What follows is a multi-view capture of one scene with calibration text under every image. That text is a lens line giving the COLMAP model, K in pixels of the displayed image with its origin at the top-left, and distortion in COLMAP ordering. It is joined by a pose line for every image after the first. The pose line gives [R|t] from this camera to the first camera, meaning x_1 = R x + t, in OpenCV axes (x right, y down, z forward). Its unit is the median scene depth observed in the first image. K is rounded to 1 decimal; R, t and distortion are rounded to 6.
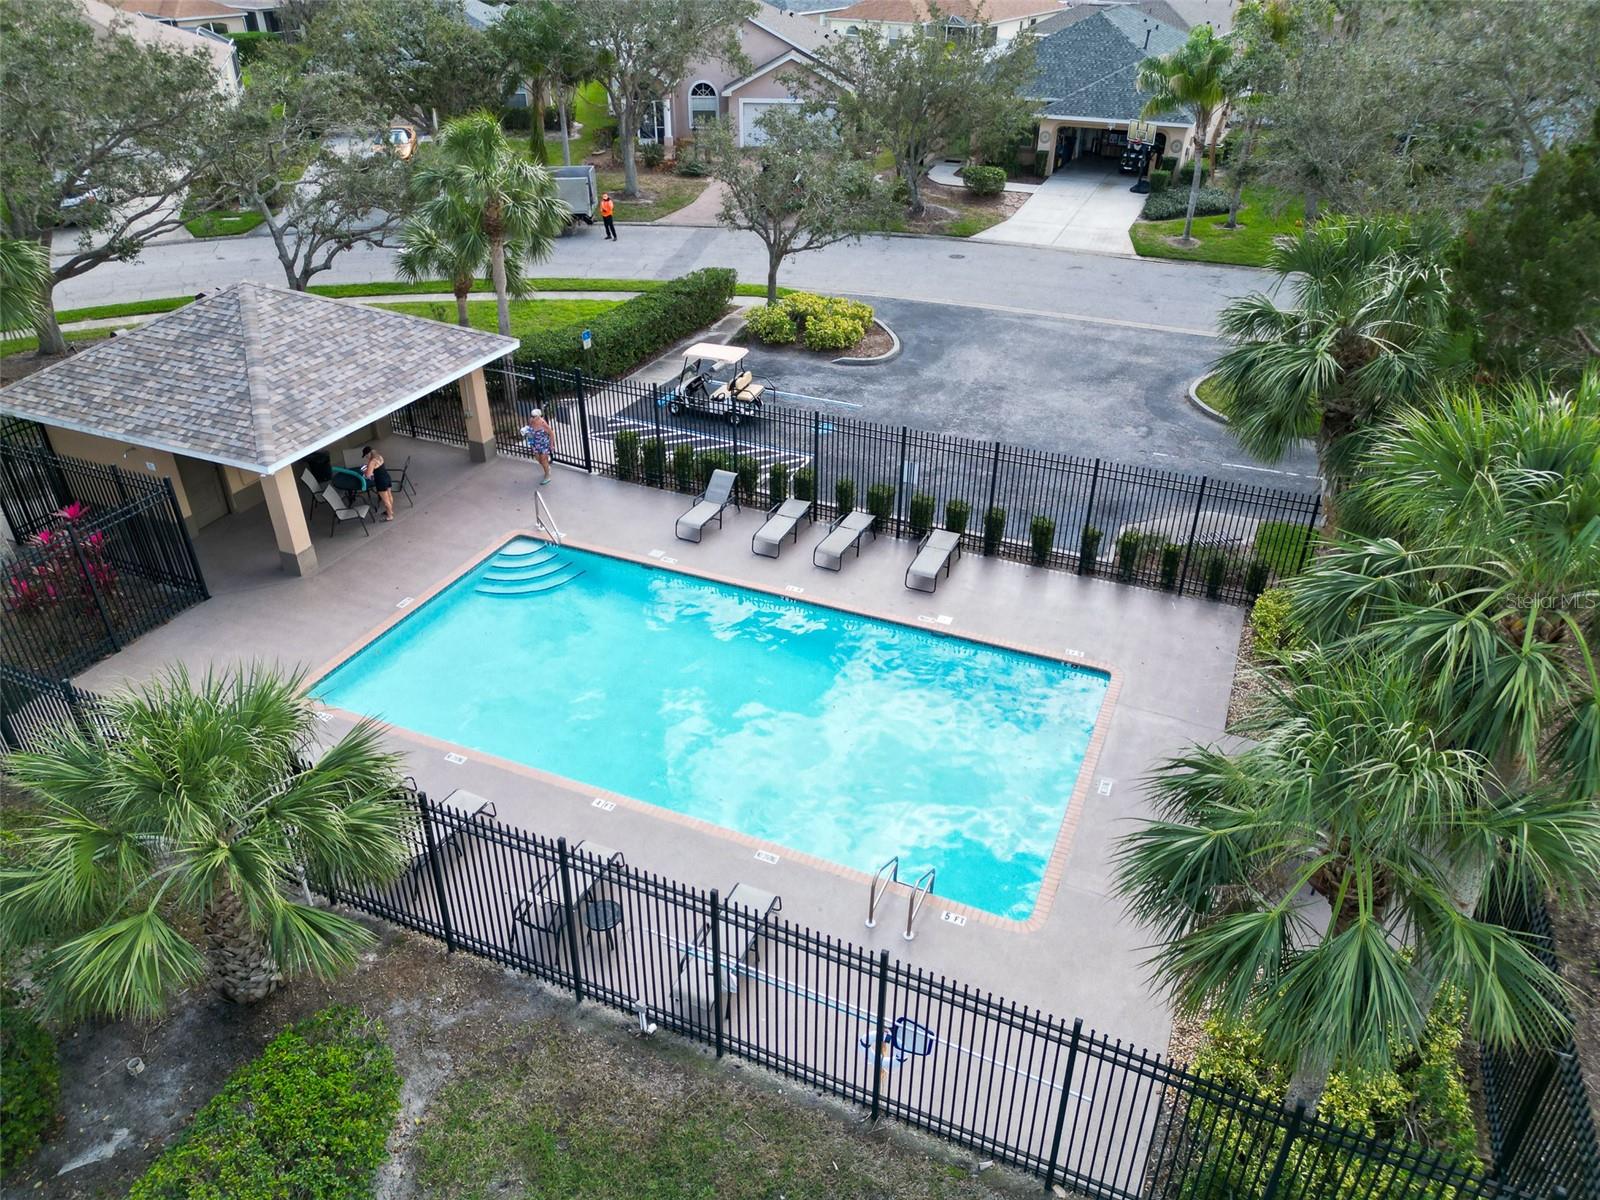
lens RADIAL K [[1103.1, 0, 800.0], [0, 1103.1, 600.0], [0, 0, 1]] dist [0.005633, -0.000300]
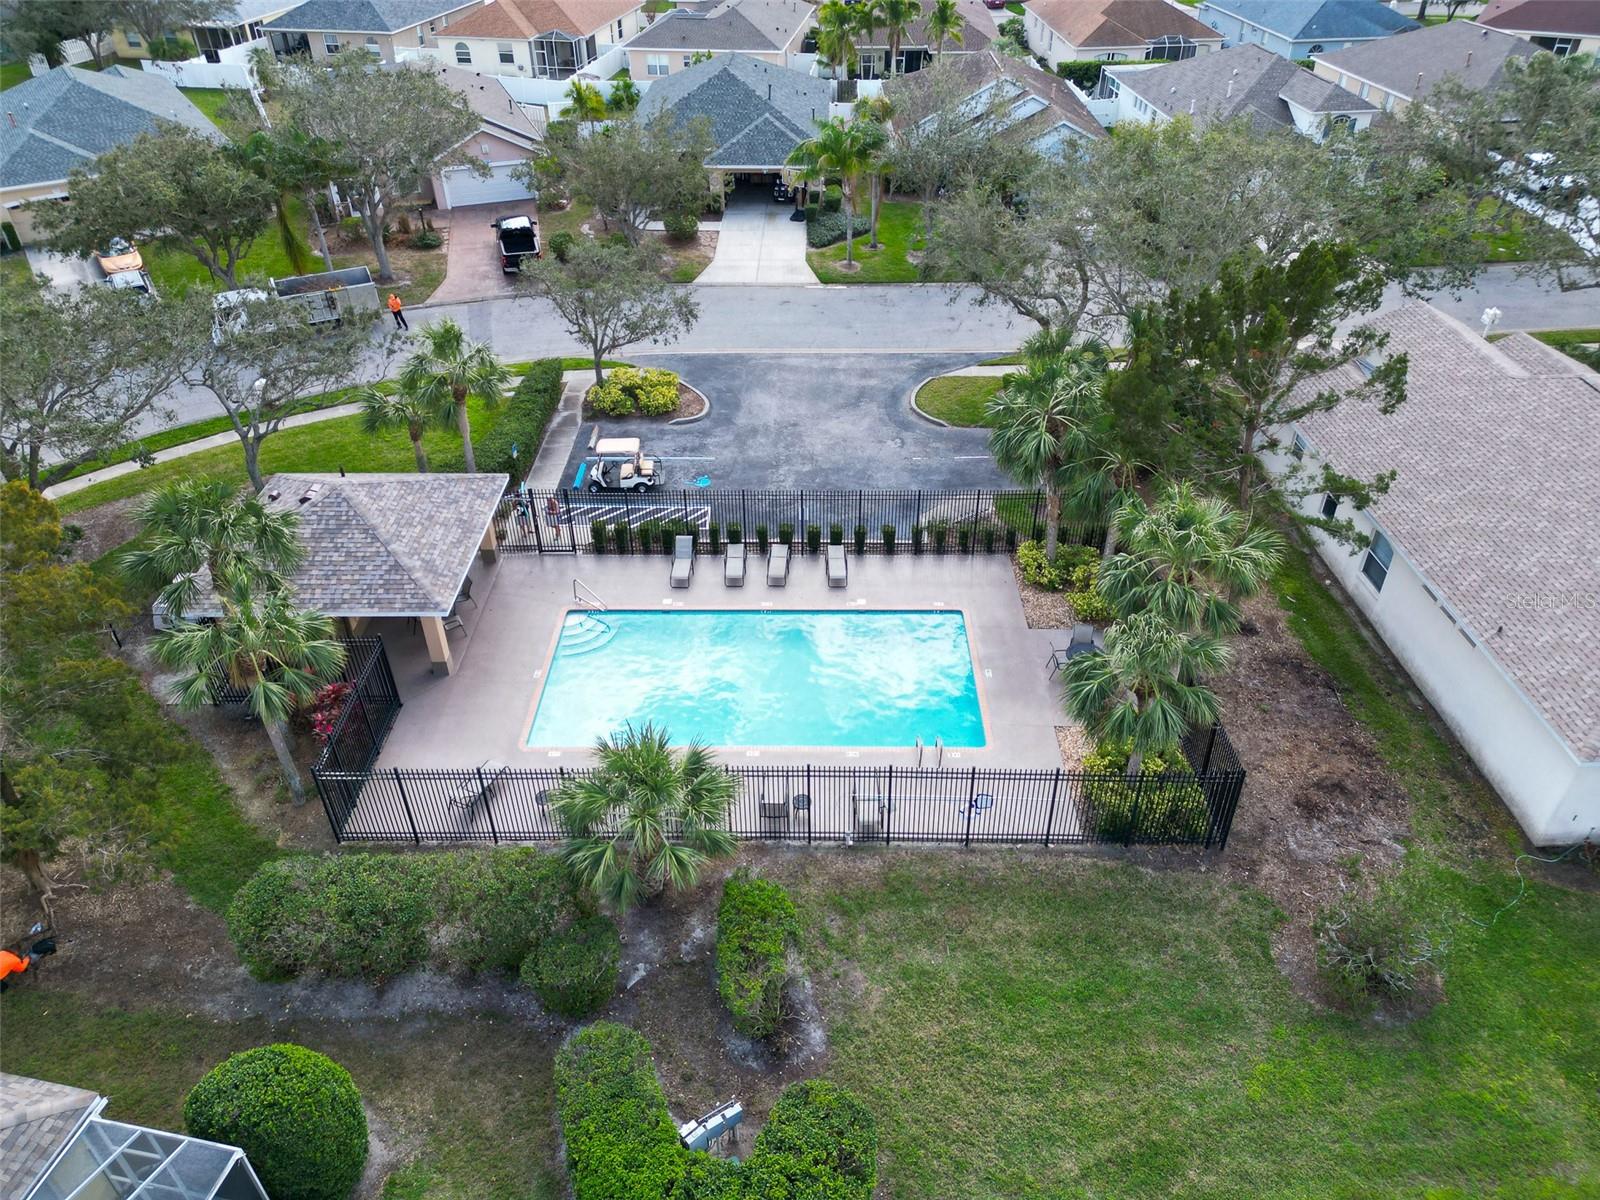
lens RADIAL K [[1103.1, 0, 800.0], [0, 1103.1, 600.0], [0, 0, 1]] dist [0.005633, -0.000300]
pose [[0.918488, -0.237364, 0.316287, -0.422825], [0.211590, 0.970685, 0.114020, -0.170881], [-0.334079, -0.037803, 0.941787, -0.491653]]
